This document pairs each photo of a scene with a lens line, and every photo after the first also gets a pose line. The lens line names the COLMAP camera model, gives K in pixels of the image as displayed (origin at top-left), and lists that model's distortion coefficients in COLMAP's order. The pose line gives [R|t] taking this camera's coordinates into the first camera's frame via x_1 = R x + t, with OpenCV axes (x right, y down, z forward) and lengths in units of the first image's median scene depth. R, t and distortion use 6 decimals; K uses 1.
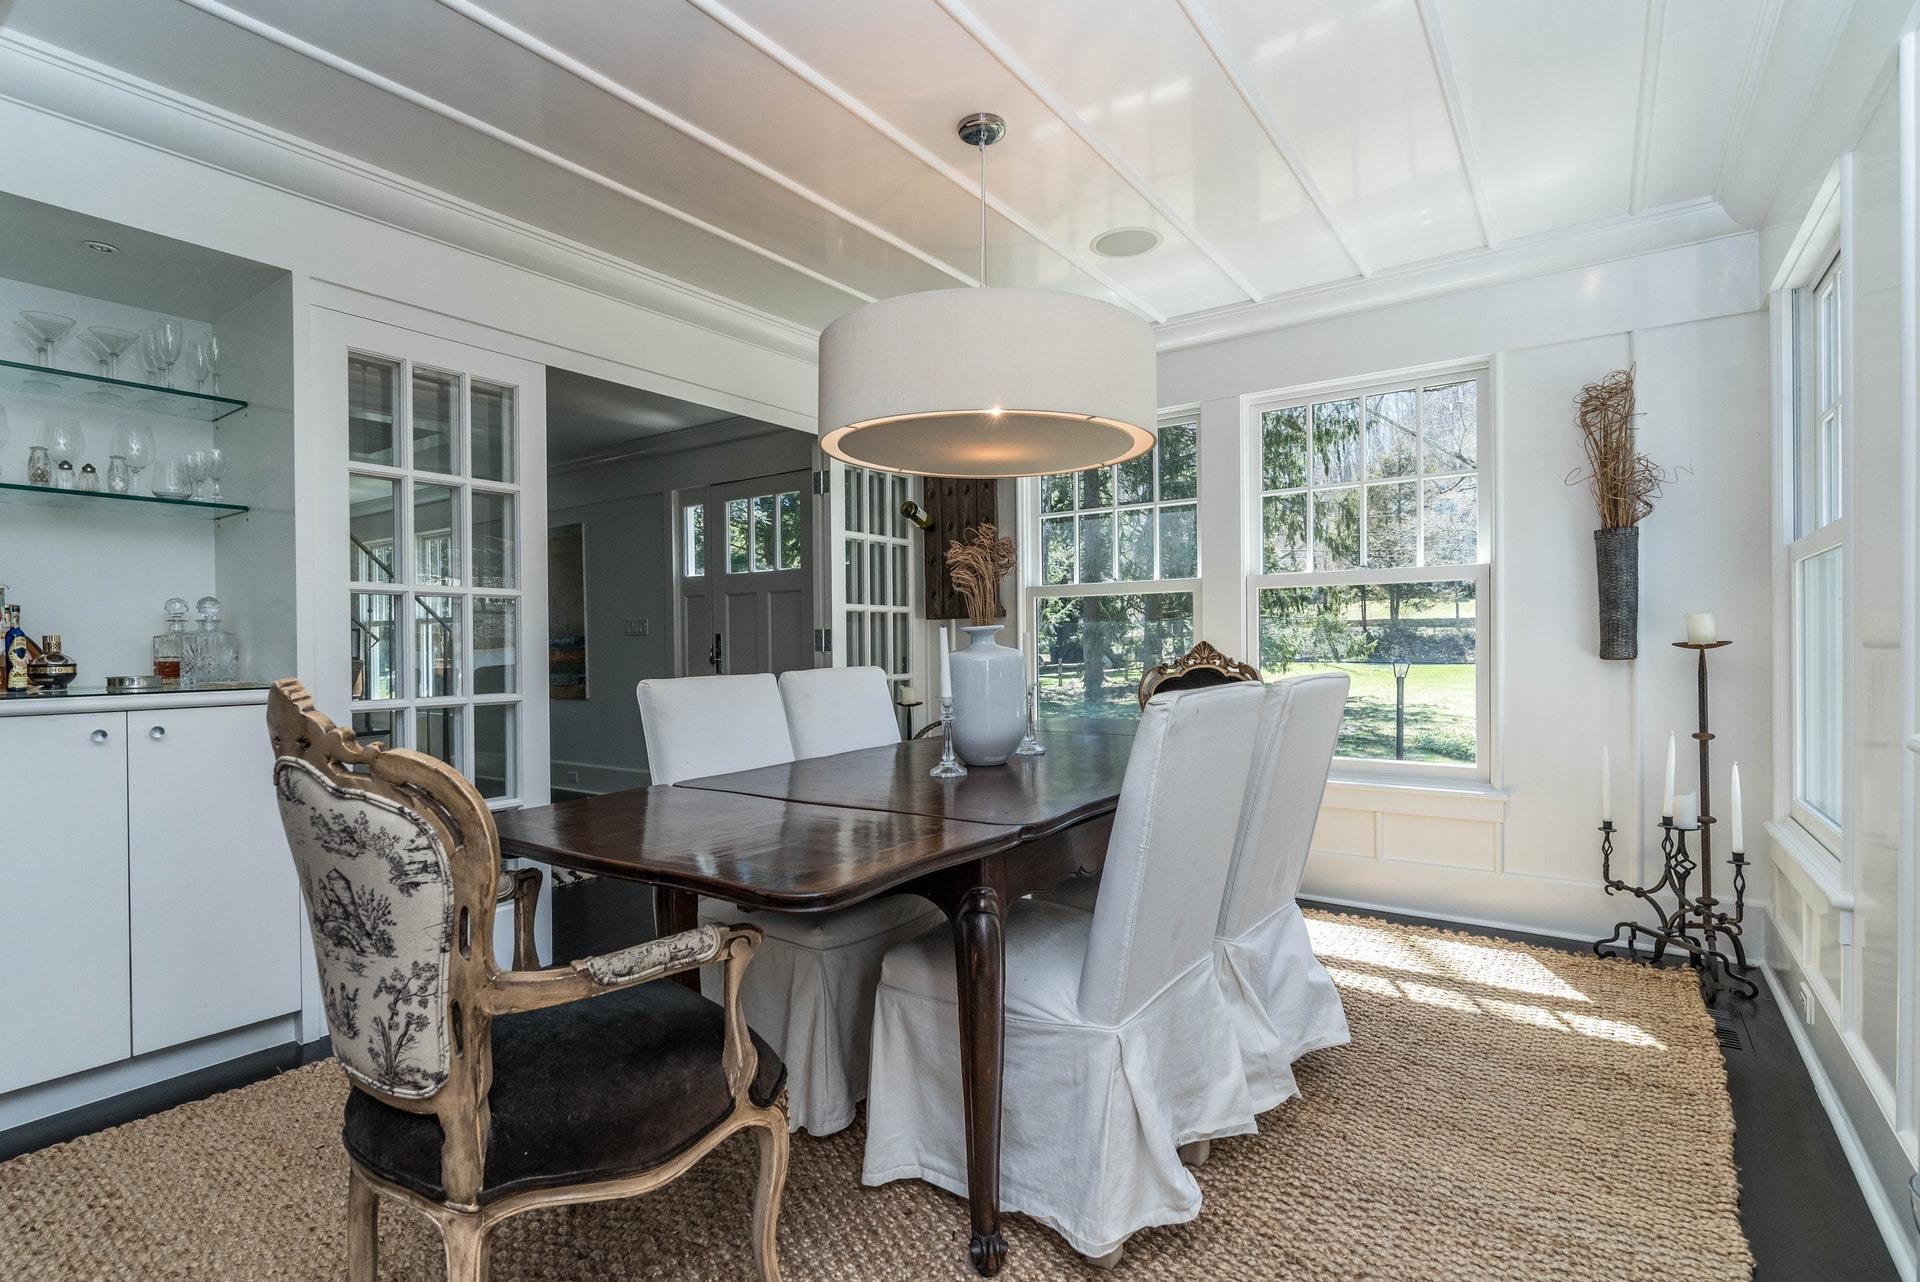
lens RADIAL K [[913.7, 0, 955.4], [0, 913.7, 650.3], [0, 0, 1]] dist [-0.002098, -0.001004]
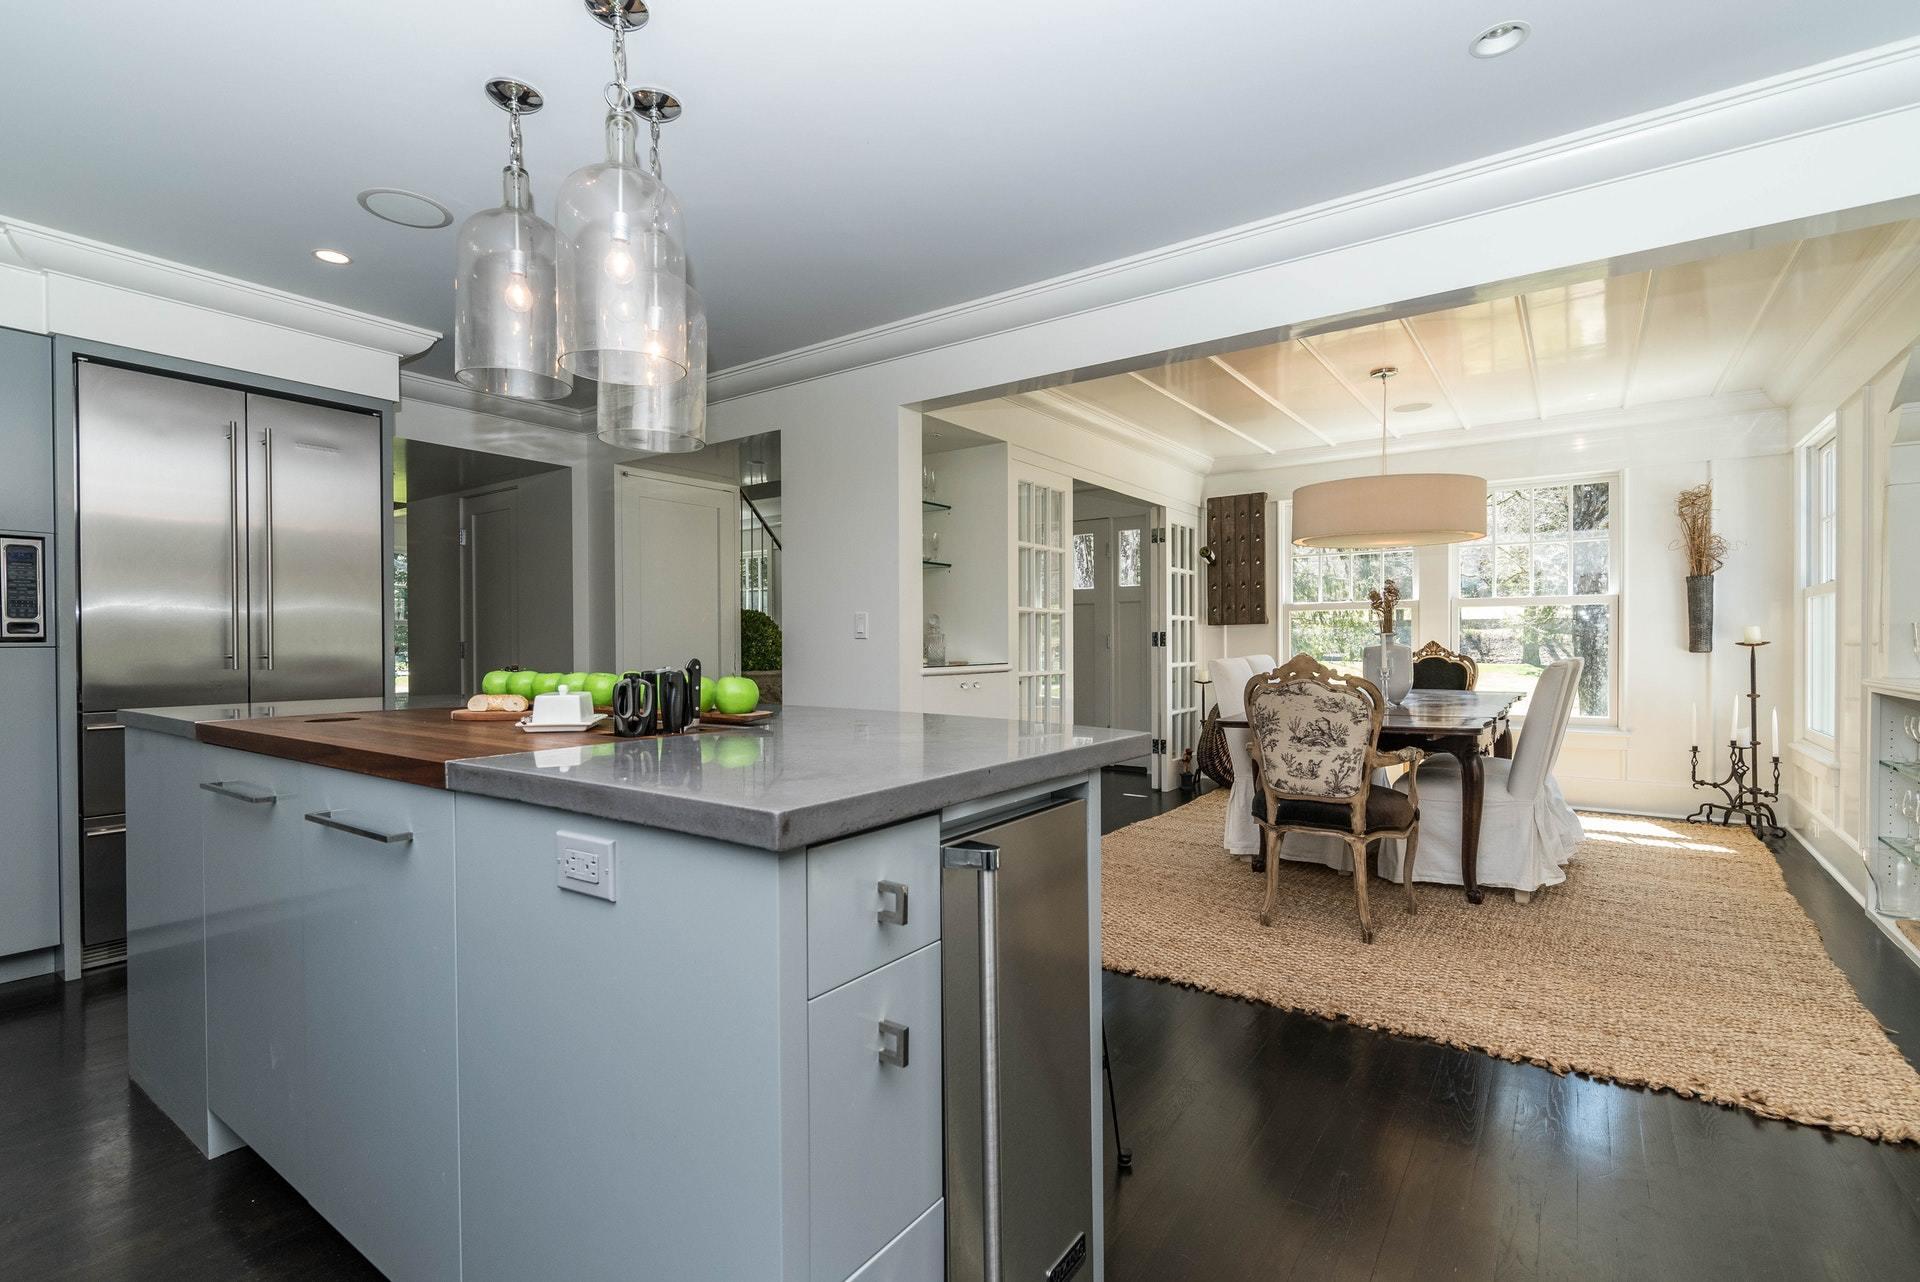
lens RADIAL K [[895.5, 0, 944.9], [0, 895.5, 649.0], [0, 0, 1]] dist [-0.001373, -0.000214]
pose [[0.999982, 0.003895, -0.004657, -0.737294], [-0.003890, 0.999992, 0.001037, 0.008169], [0.004661, -0.001019, 0.999989, -0.738992]]
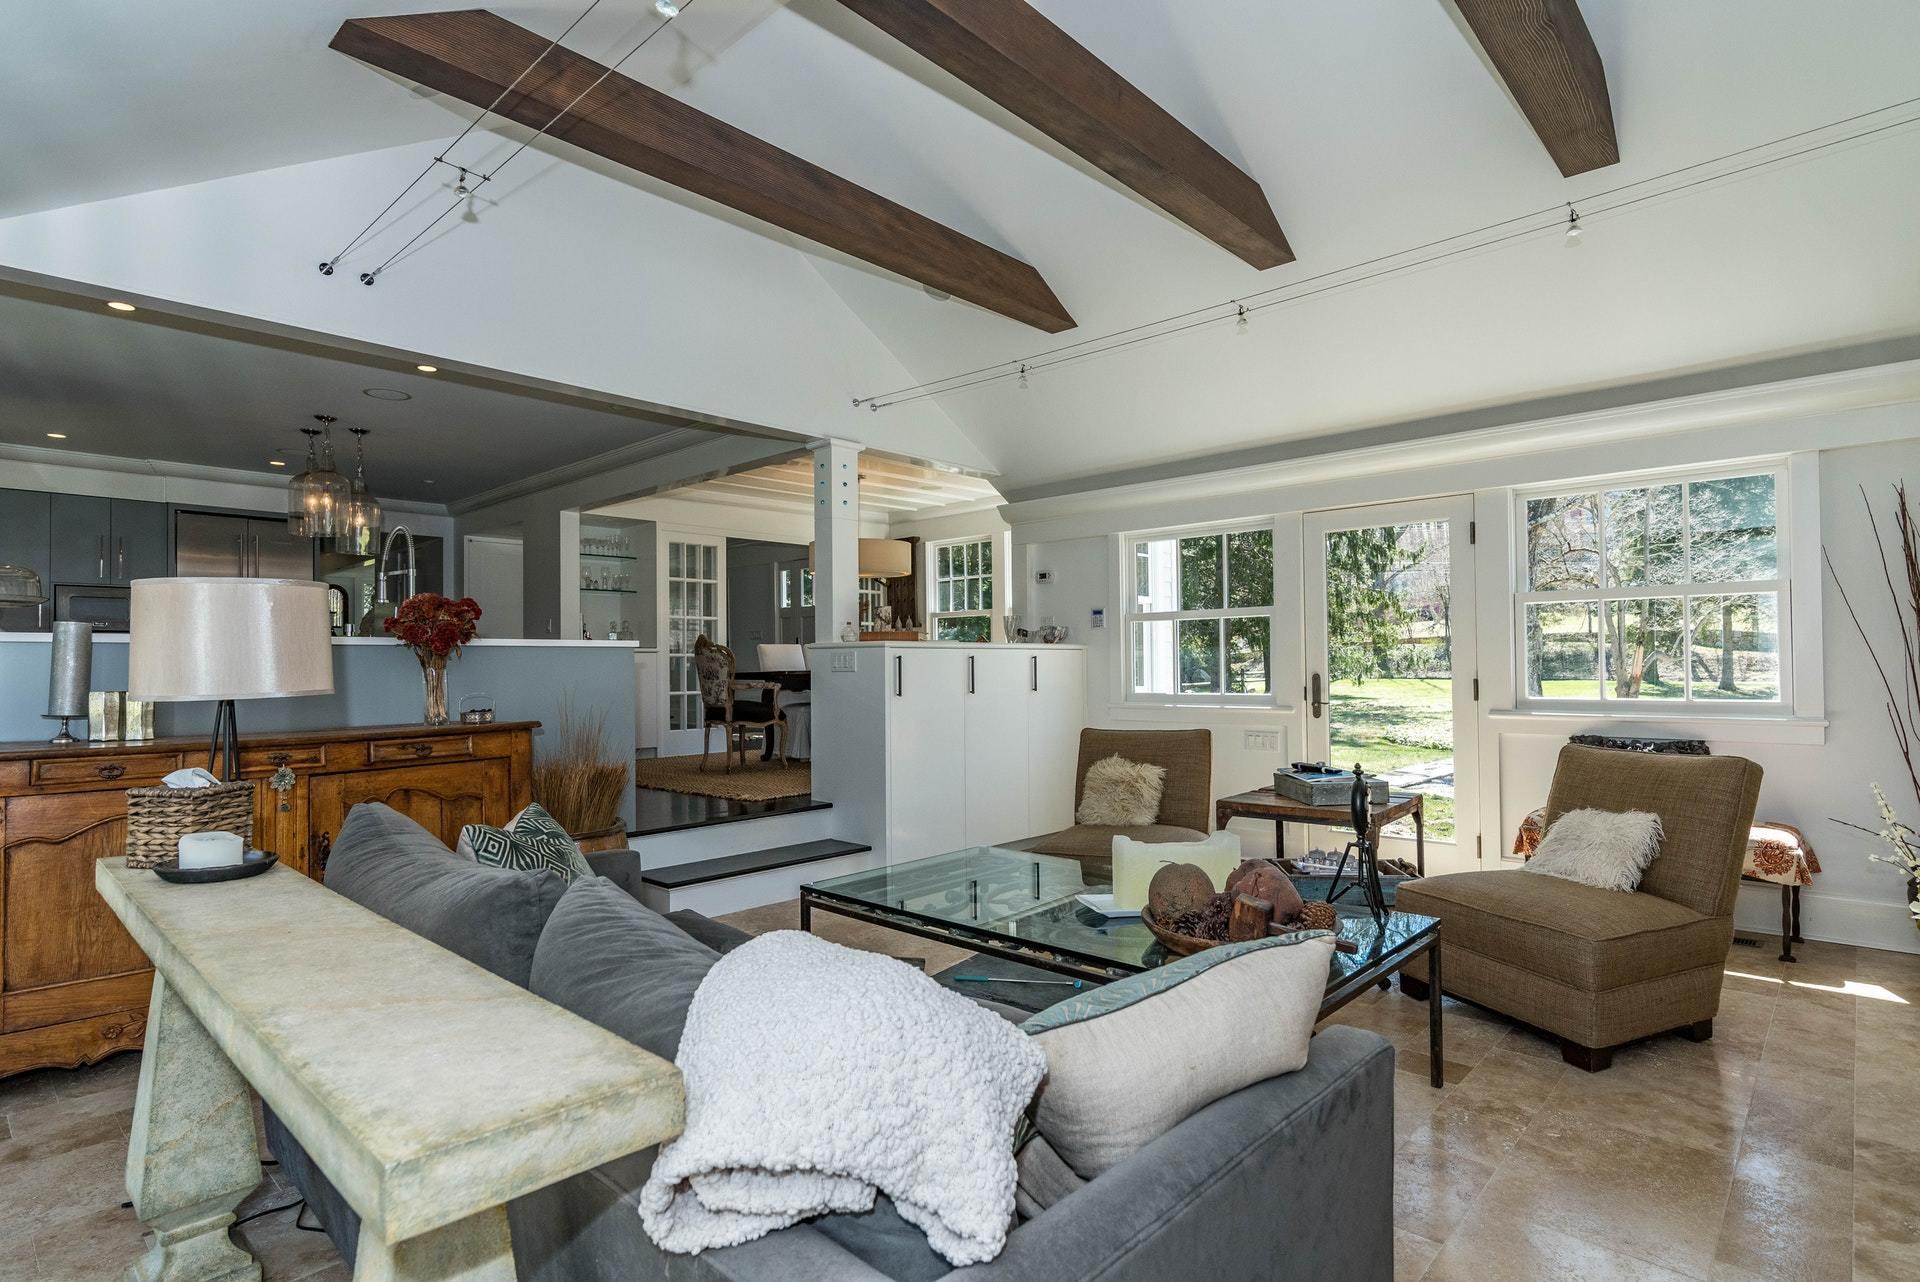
lens RADIAL K [[1012.2, 0, 960.0], [0, 1012.2, 641.0], [0, 0, 1]] dist [-0.000825, -0.000272]
pose [[0.990875, -0.004372, -0.134710, 0.737947], [0.000046, 0.999485, -0.032100, 0.114911], [0.134781, 0.031801, 0.990365, -2.138782]]
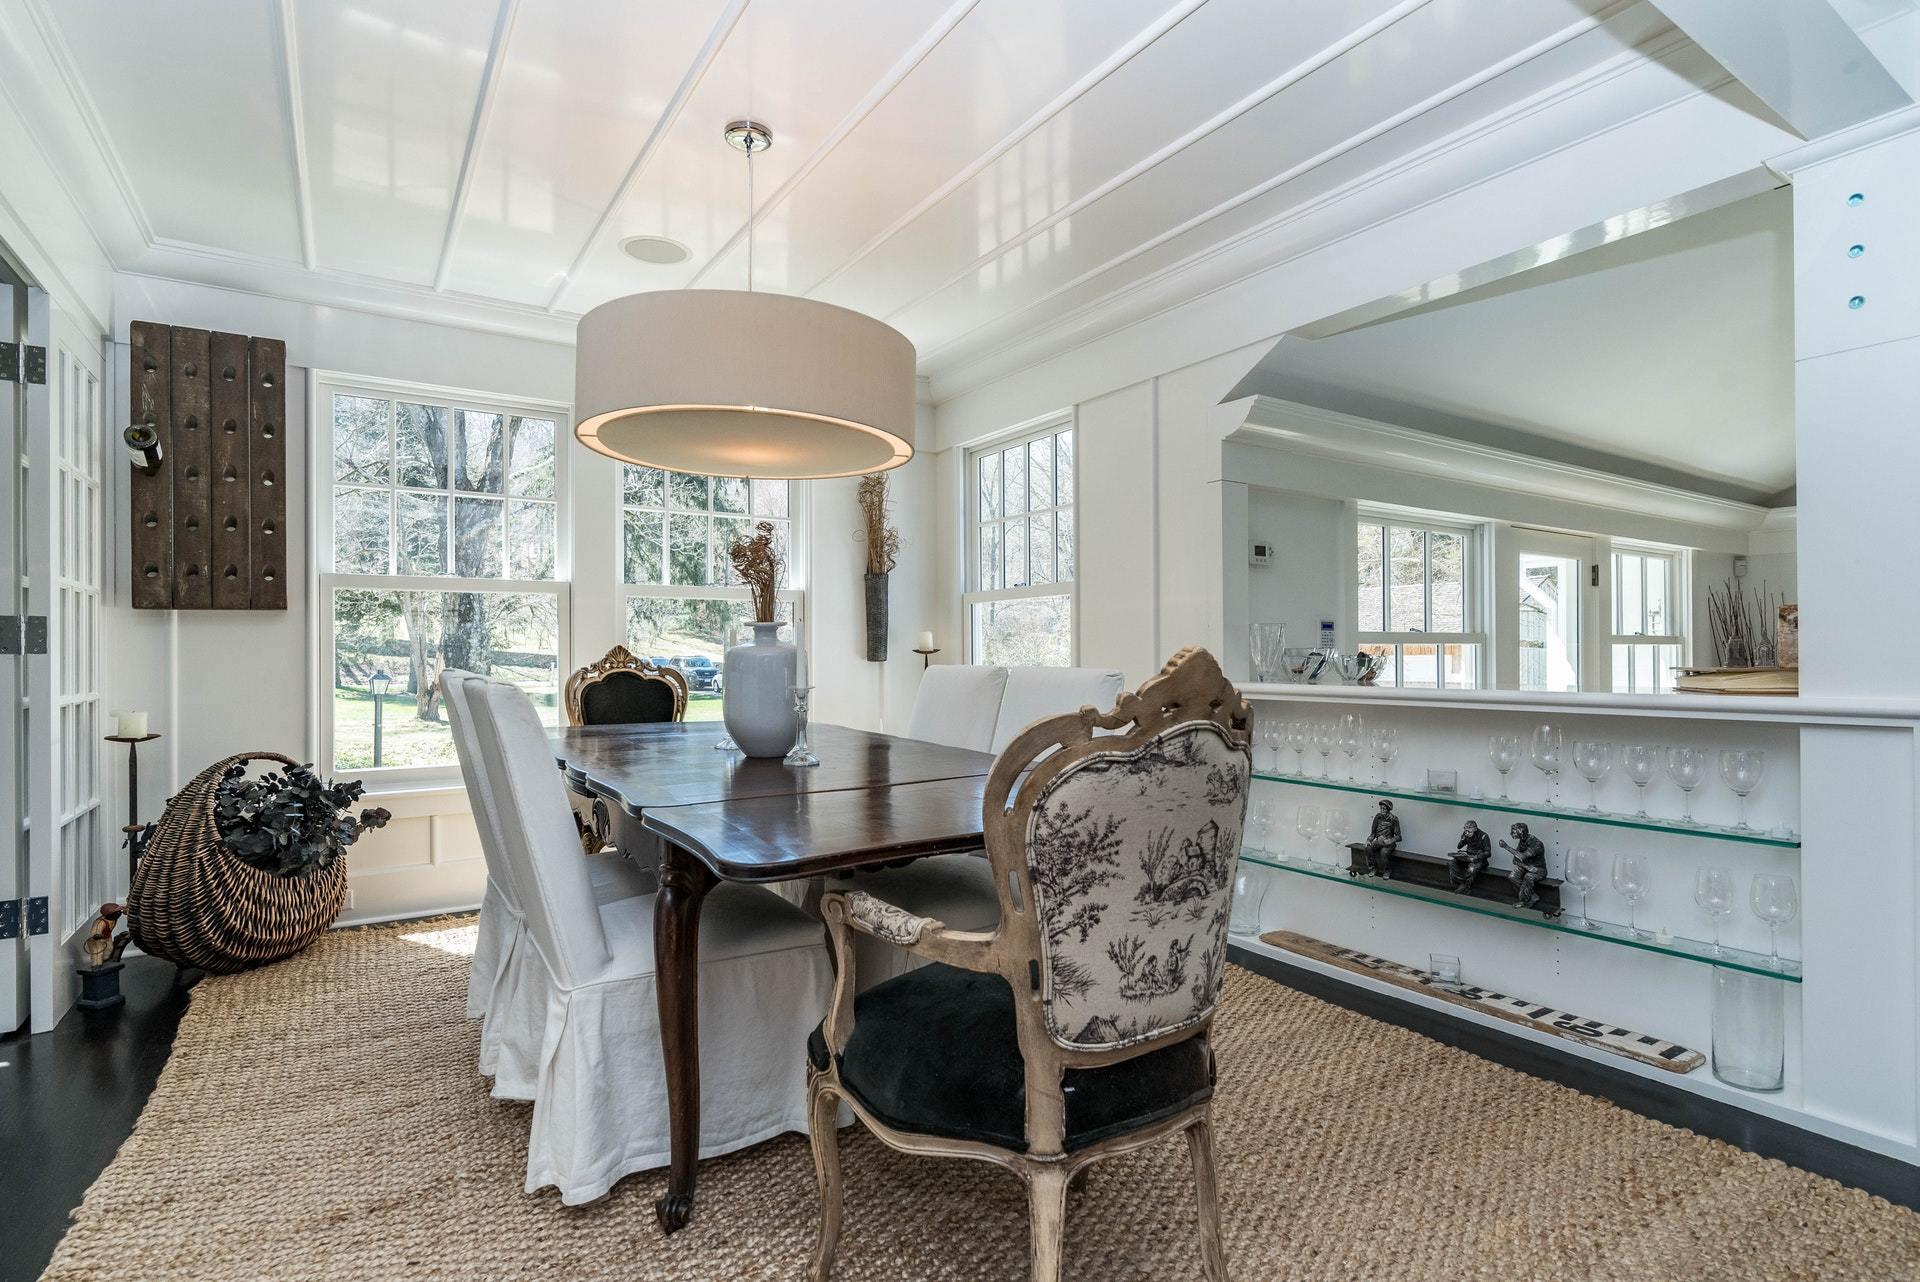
lens RADIAL K [[936.6, 0, 955.8], [0, 936.6, 653.2], [0, 0, 1]] dist [-0.003518, -0.000302]
pose [[0.362674, 0.010148, 0.931861, -0.718805], [0.007701, 0.999874, -0.013885, 0.020553], [-0.931884, 0.012212, 0.362551, 0.343050]]
